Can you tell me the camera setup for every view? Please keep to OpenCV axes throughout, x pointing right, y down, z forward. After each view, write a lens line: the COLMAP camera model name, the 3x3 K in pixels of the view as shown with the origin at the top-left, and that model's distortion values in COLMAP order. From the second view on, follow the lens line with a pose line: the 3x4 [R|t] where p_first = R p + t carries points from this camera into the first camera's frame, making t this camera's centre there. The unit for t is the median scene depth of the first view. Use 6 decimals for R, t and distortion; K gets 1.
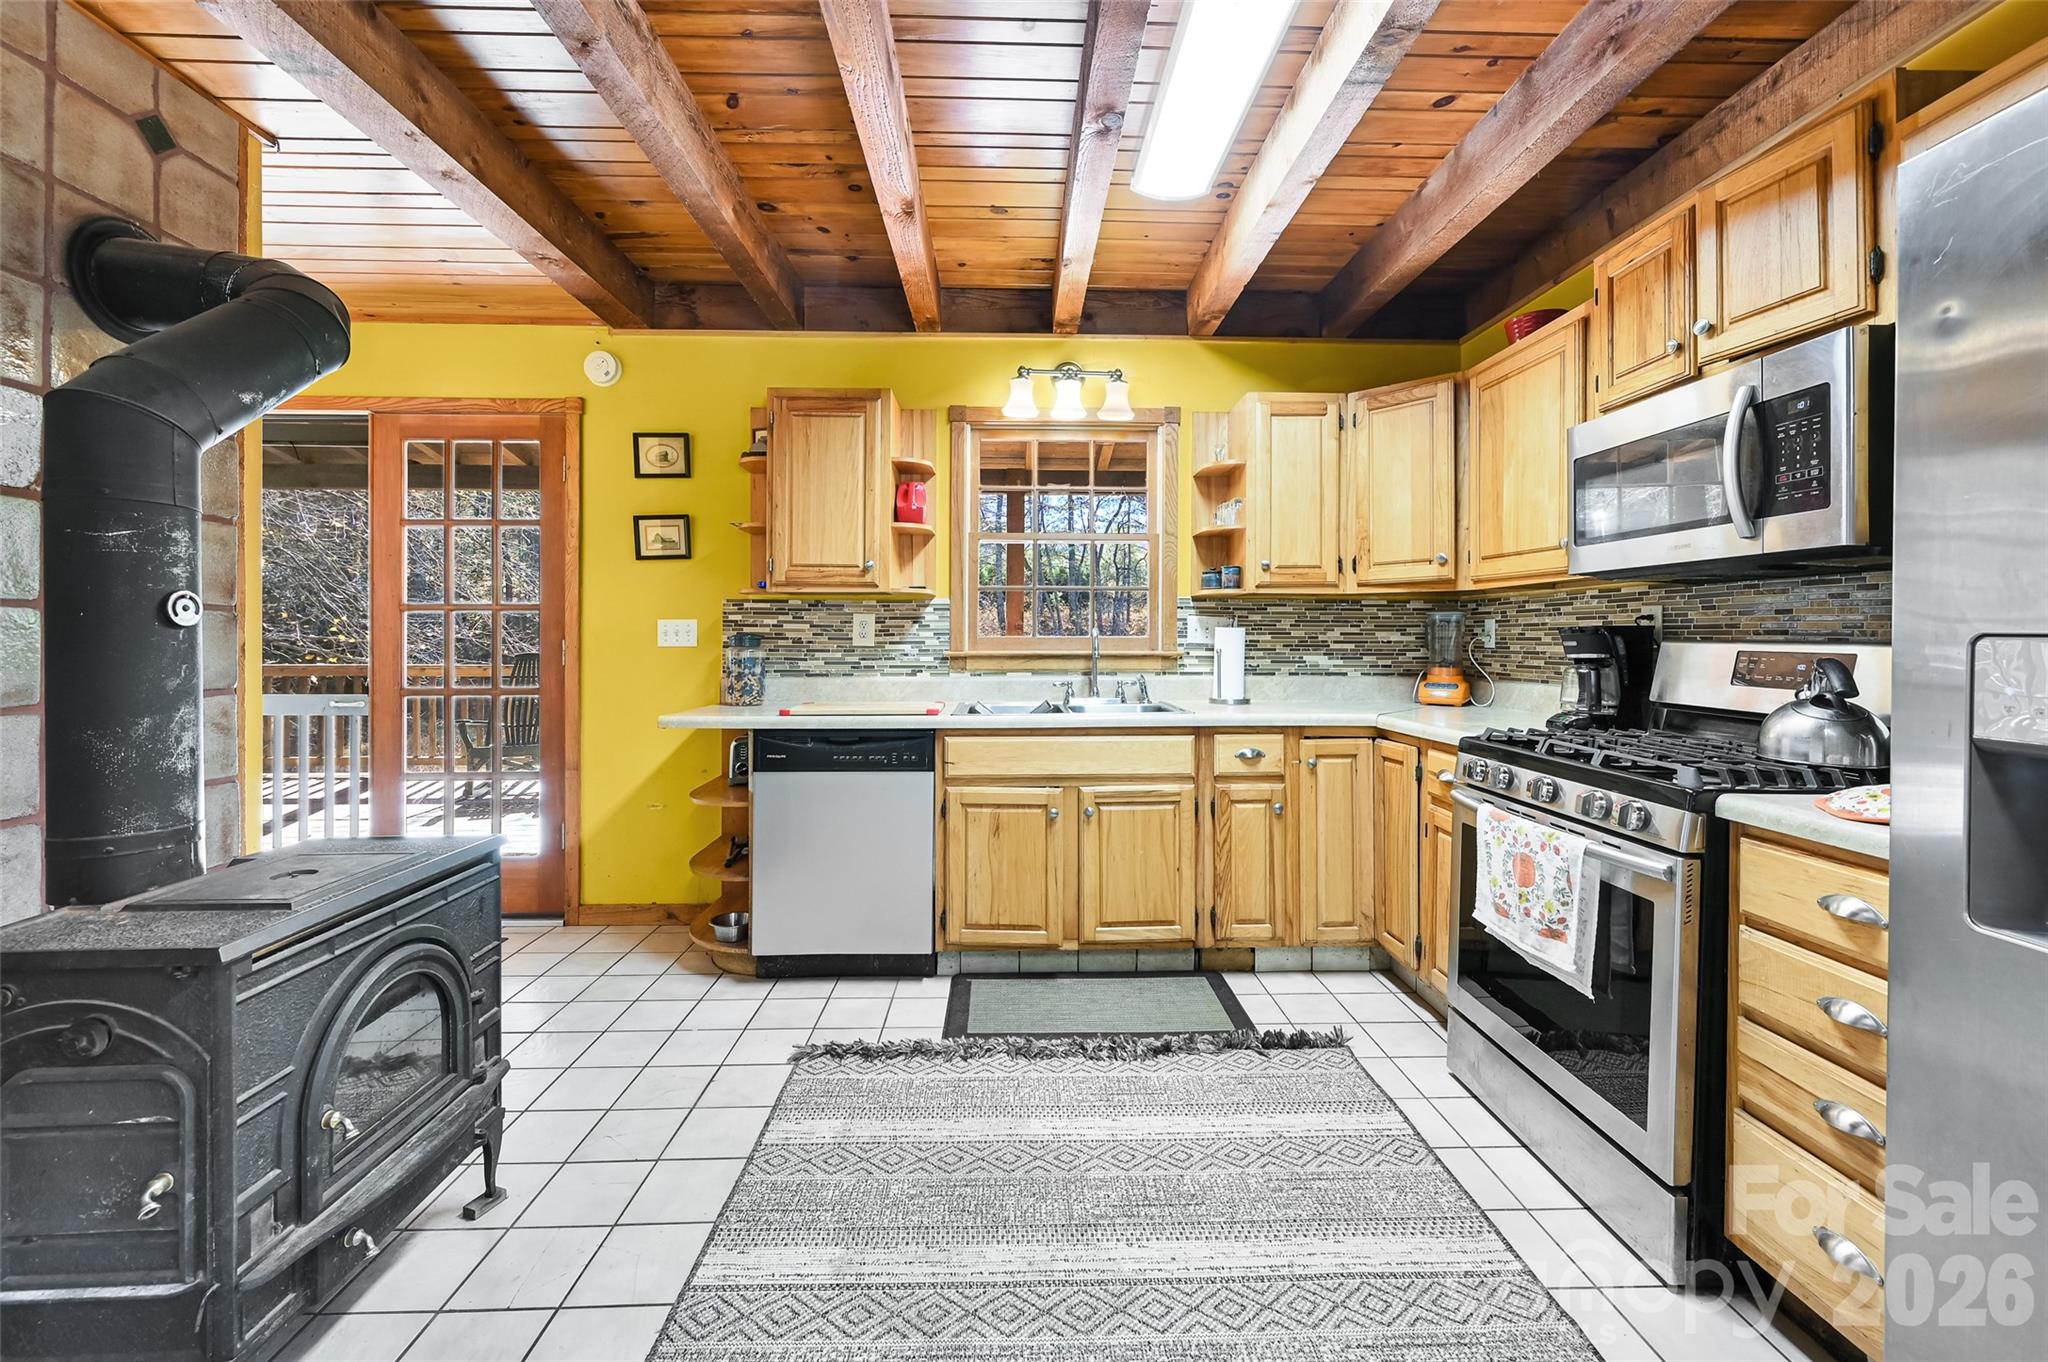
lens RADIAL K [[826.2, 0, 1030.7], [0, 826.2, 630.9], [0, 0, 1]] dist [0.000404, 0.000083]
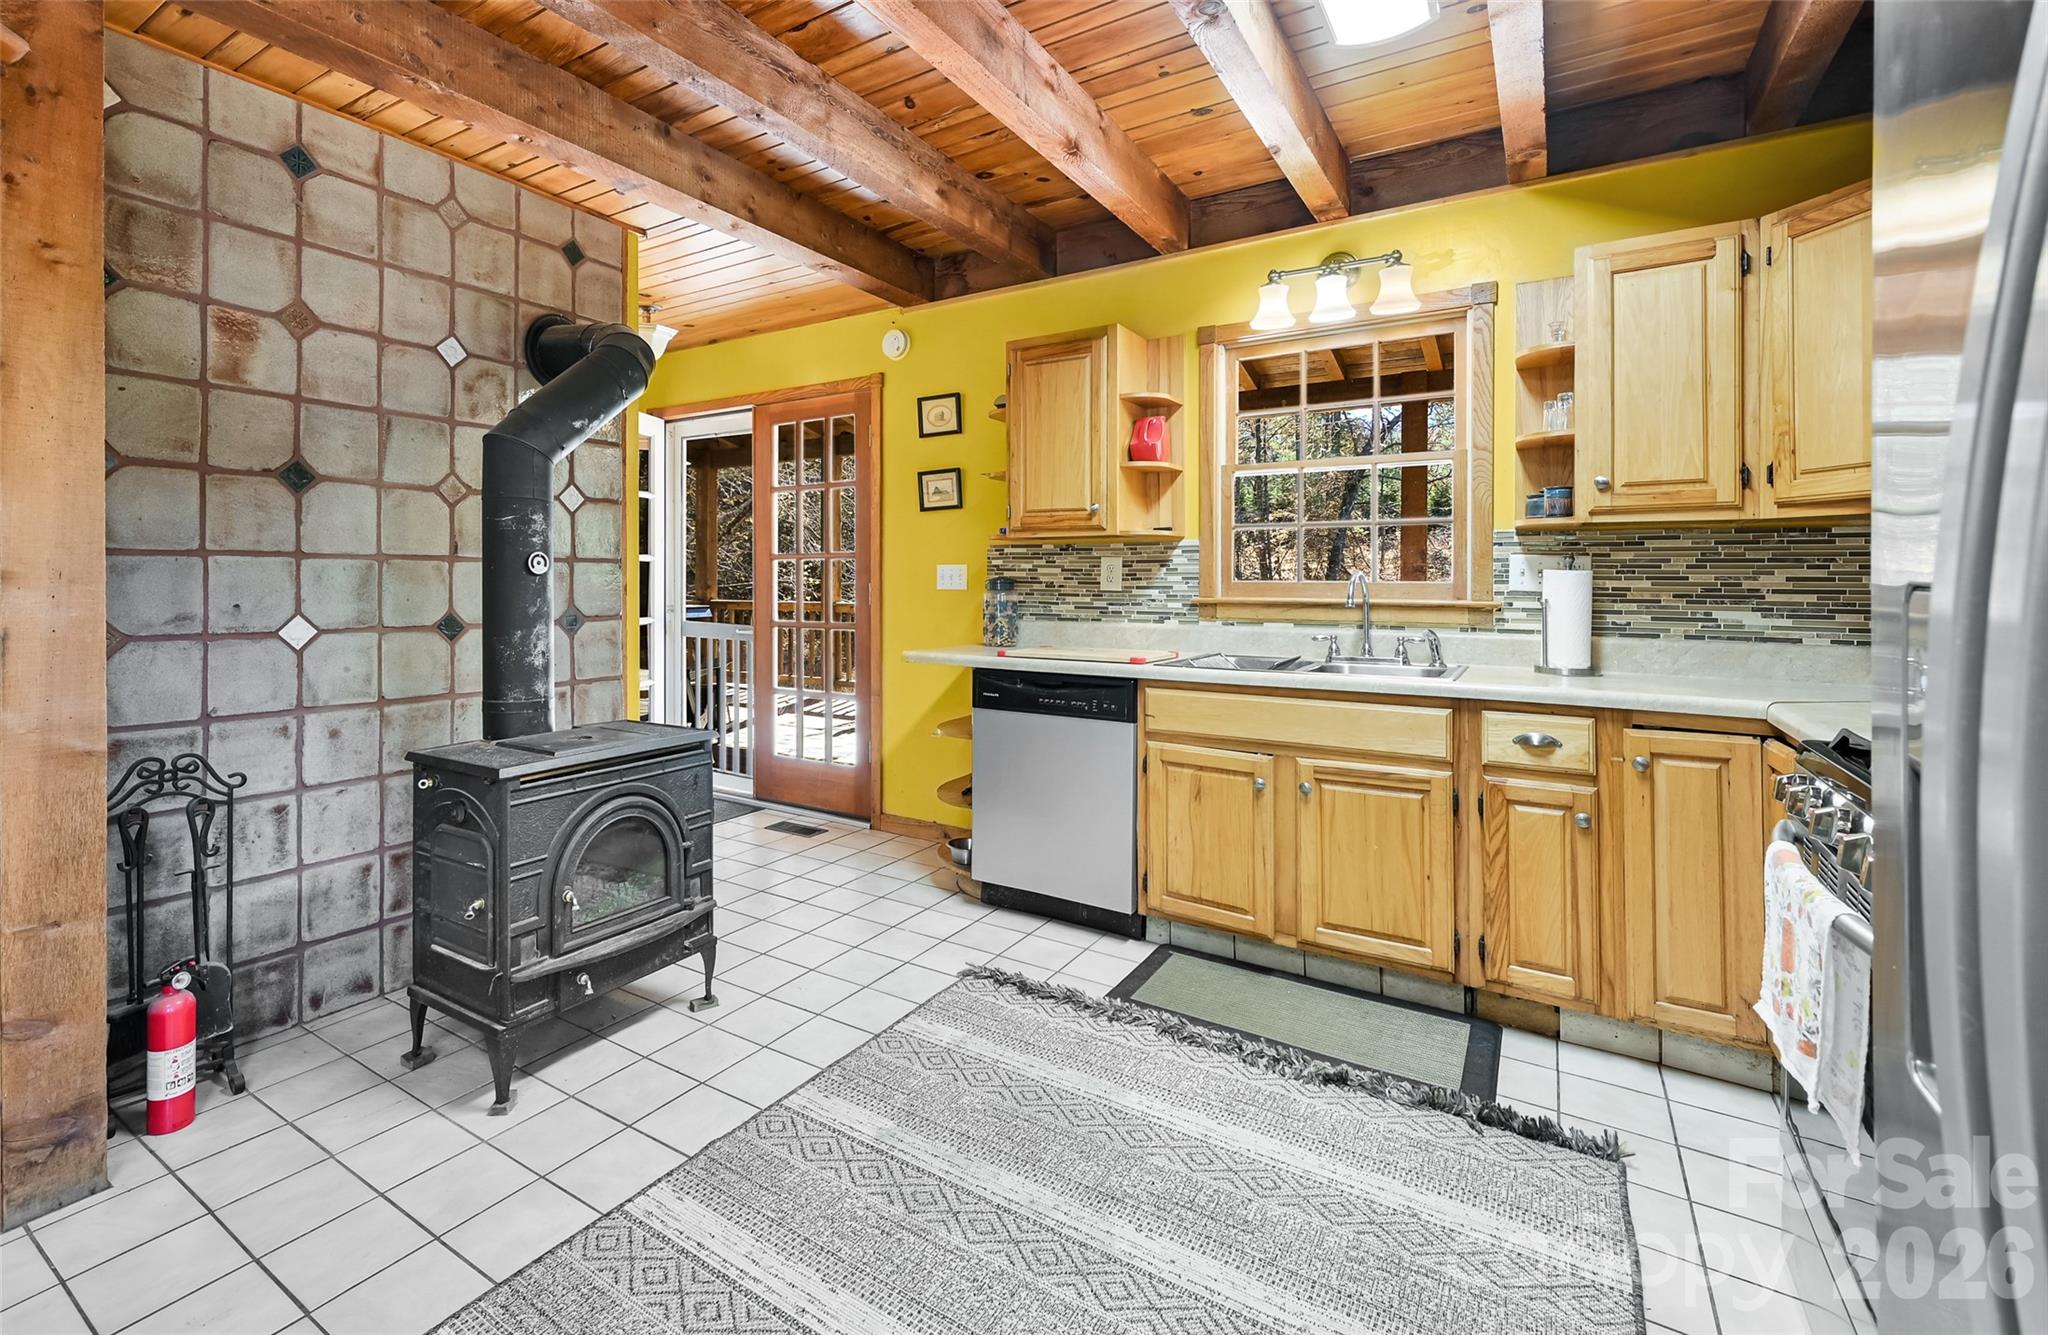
lens RADIAL K [[911.1, 0, 919.5], [0, 911.1, 572.9], [0, 0, 1]] dist [0.010464, 0.000320]
pose [[0.806939, -0.002008, -0.590632, 0.303706], [0.002288, 0.999997, -0.000274, -0.003232], [0.590631, -0.001130, 0.806941, 0.006749]]
